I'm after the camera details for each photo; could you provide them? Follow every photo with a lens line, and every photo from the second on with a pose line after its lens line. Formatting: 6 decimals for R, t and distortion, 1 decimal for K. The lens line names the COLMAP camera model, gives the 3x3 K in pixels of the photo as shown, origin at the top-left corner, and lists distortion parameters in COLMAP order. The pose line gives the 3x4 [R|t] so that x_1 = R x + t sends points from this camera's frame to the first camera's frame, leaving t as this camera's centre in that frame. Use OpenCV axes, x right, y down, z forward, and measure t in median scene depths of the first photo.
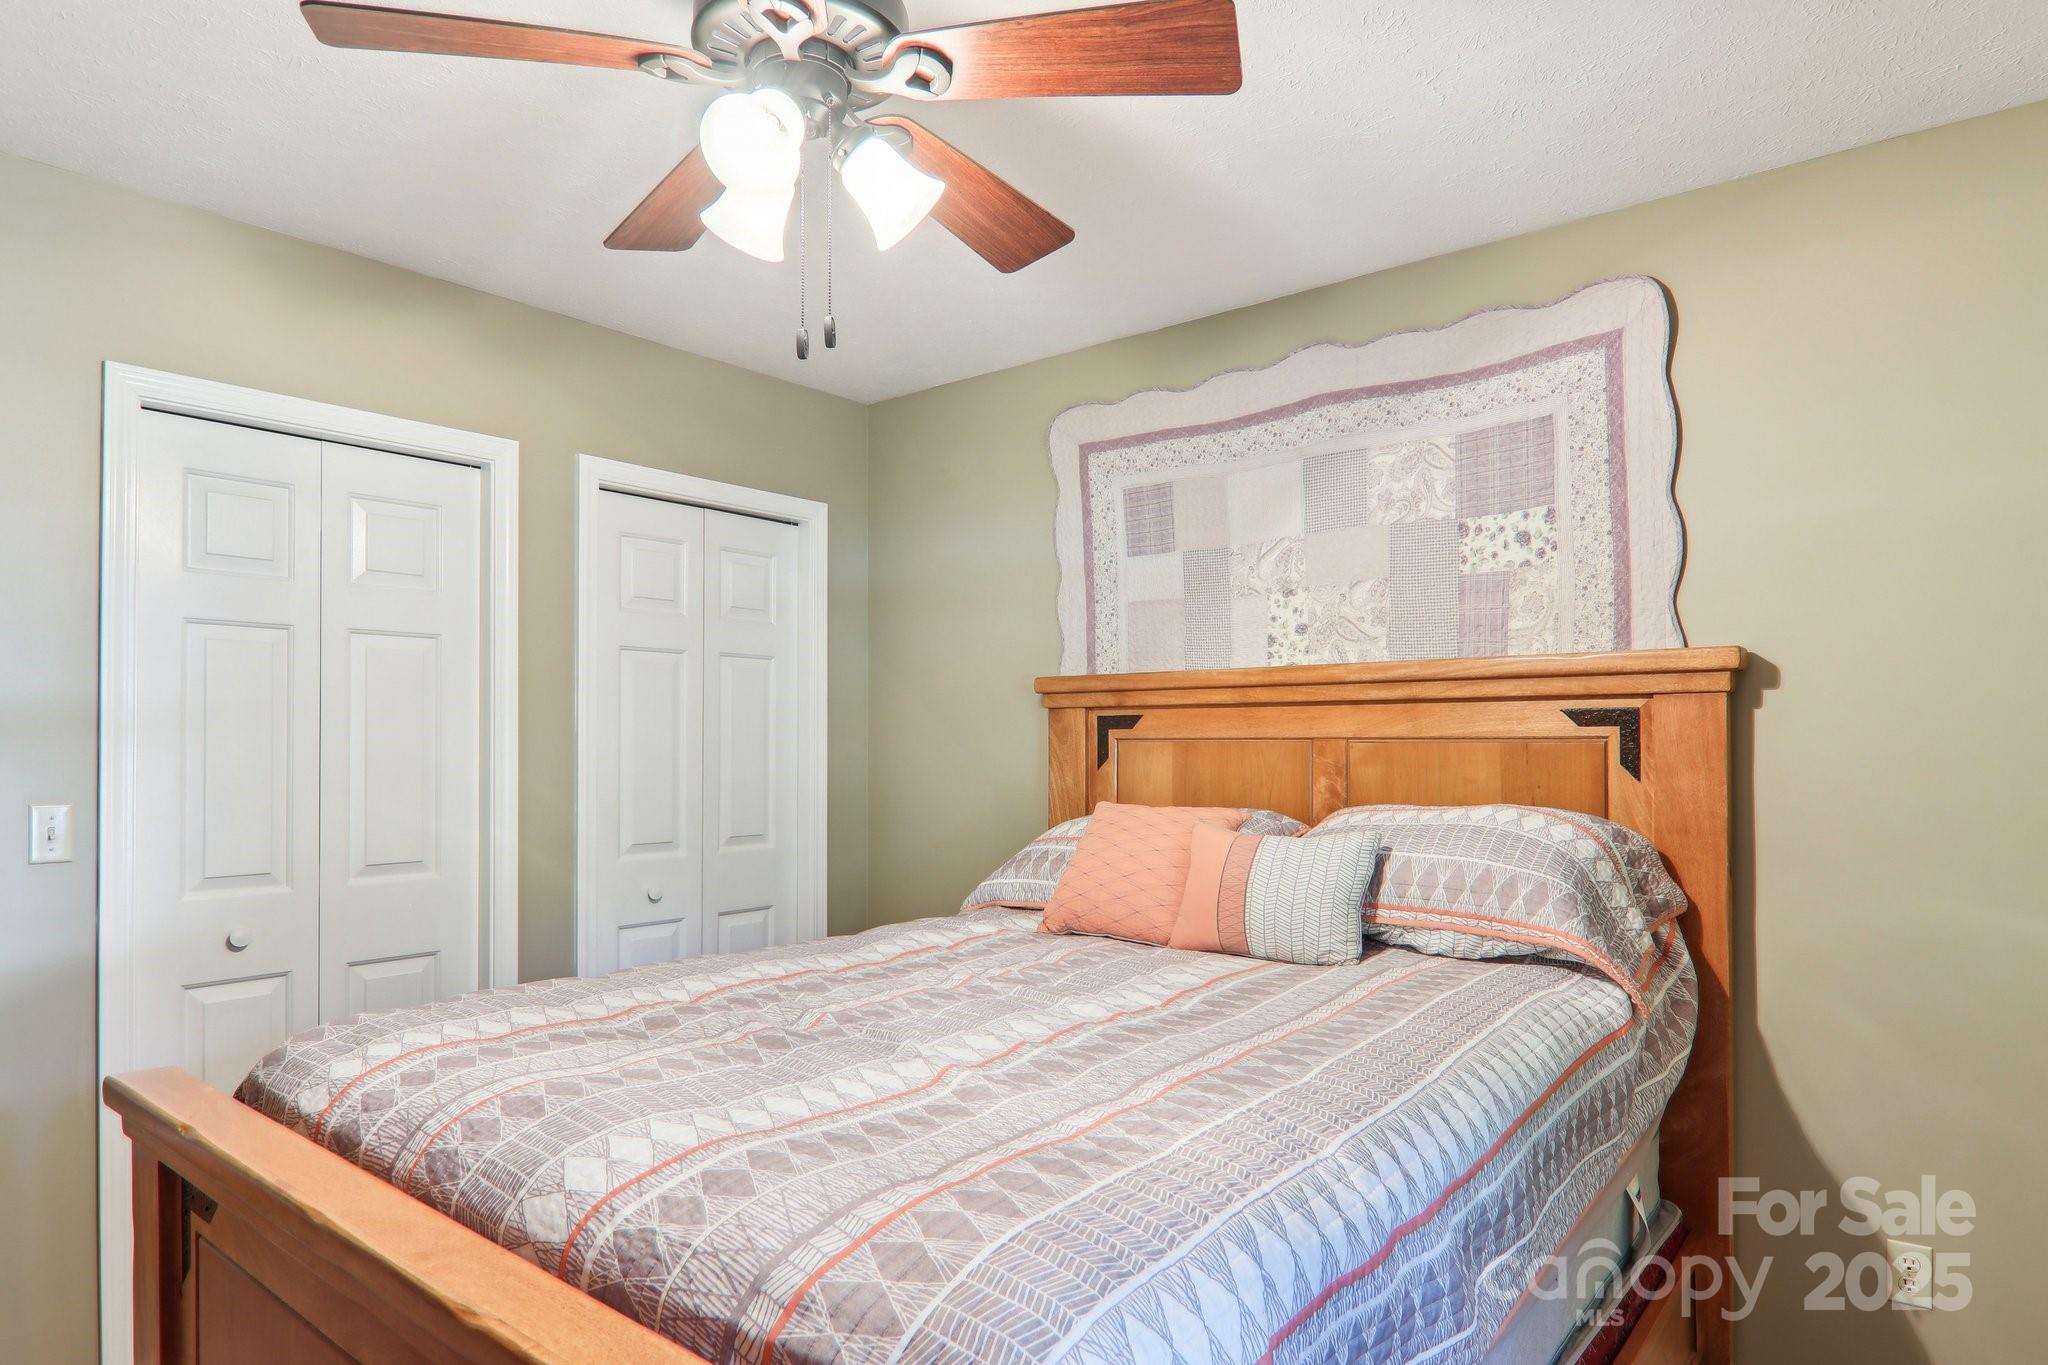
lens RADIAL K [[1161.2, 0, 1025.3], [0, 1161.2, 734.6], [0, 0, 1]] dist [-0.004507, -0.004267]
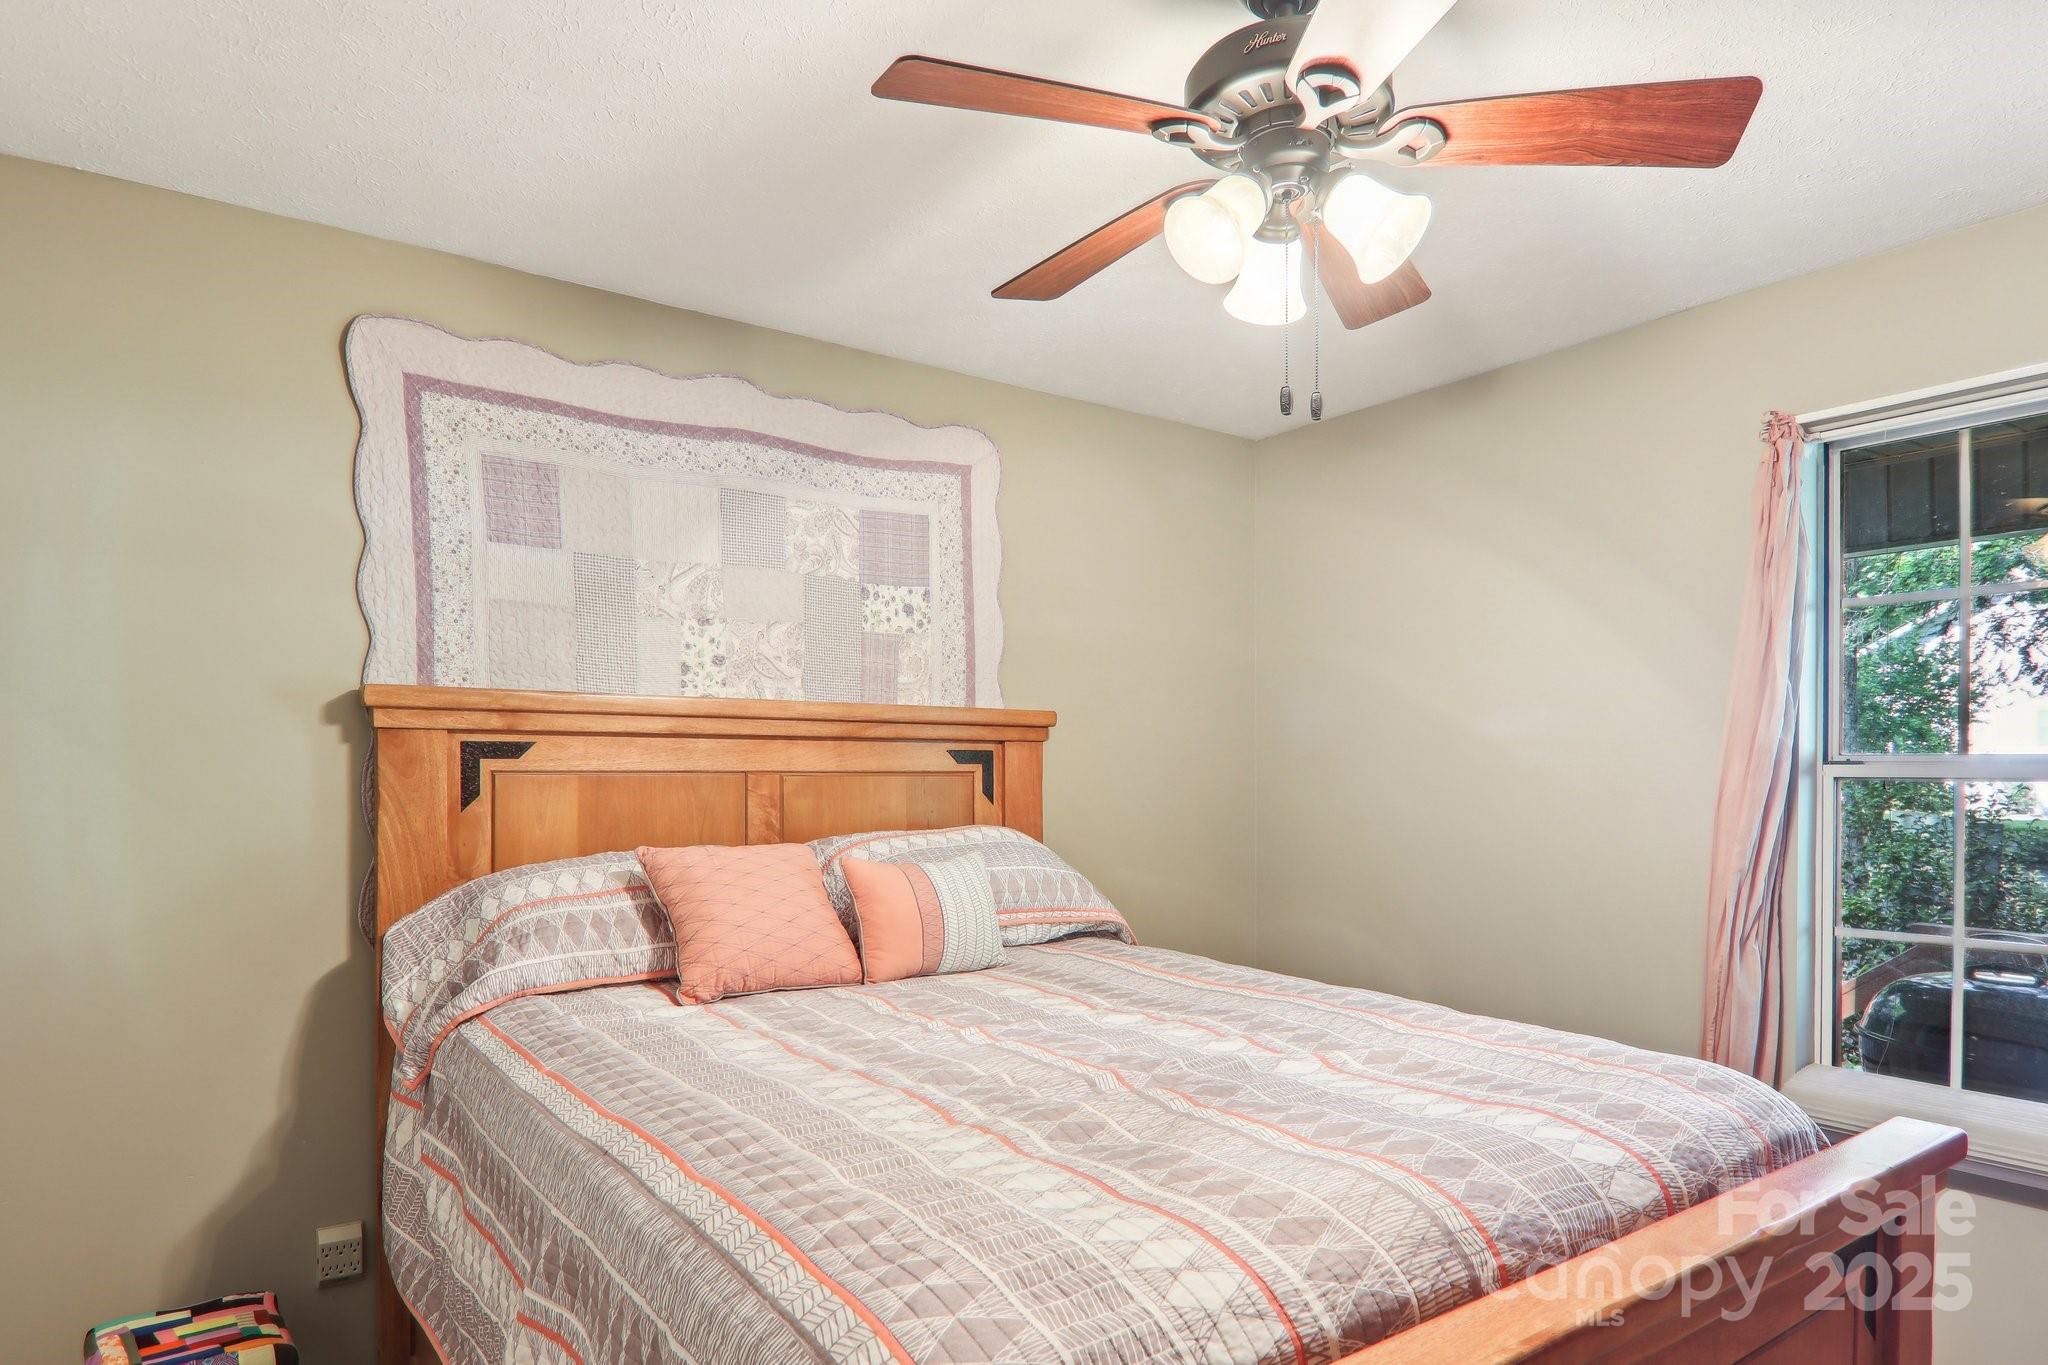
lens RADIAL K [[1161.2, 0, 1035.6], [0, 1161.2, 776.1], [0, 0, 1]] dist [-0.004507, -0.004267]
pose [[0.275959, -0.002741, 0.961166, -0.664581], [-0.010232, 0.999931, 0.005789, -0.001424], [-0.961115, -0.011432, 0.275912, 0.490976]]
